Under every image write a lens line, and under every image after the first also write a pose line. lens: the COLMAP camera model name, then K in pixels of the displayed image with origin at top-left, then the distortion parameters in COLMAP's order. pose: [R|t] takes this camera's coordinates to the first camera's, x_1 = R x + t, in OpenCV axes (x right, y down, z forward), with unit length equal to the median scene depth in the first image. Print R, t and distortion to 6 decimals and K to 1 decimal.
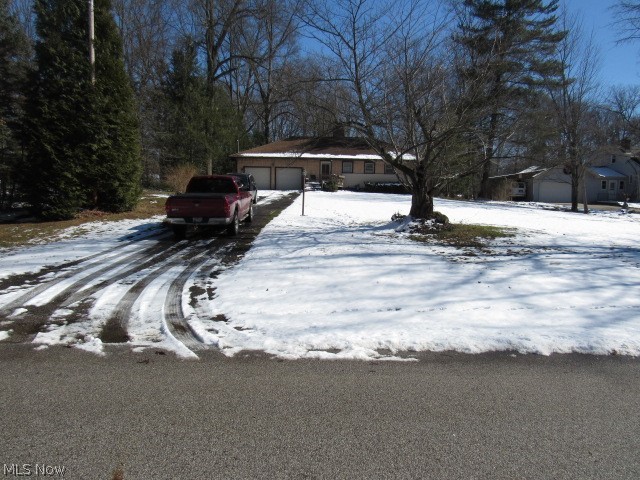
lens RADIAL K [[457.7, 0, 320.7], [0, 457.7, 238.2], [0, 0, 1]] dist [-0.022211, 0.009424]
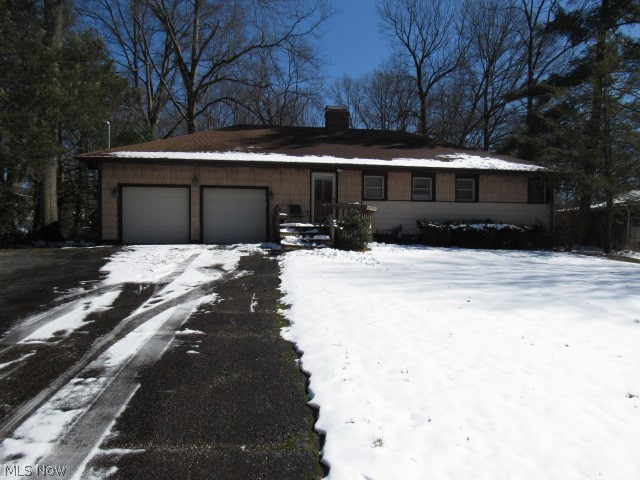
lens RADIAL K [[457.7, 0, 317.4], [0, 457.7, 240.2], [0, 0, 1]] dist [-0.022211, 0.009424]
pose [[0.991494, -0.013179, 0.129484, -0.050386], [0.022066, 0.997479, -0.067440, -0.078320], [-0.128269, 0.069723, 0.989286, 0.592050]]
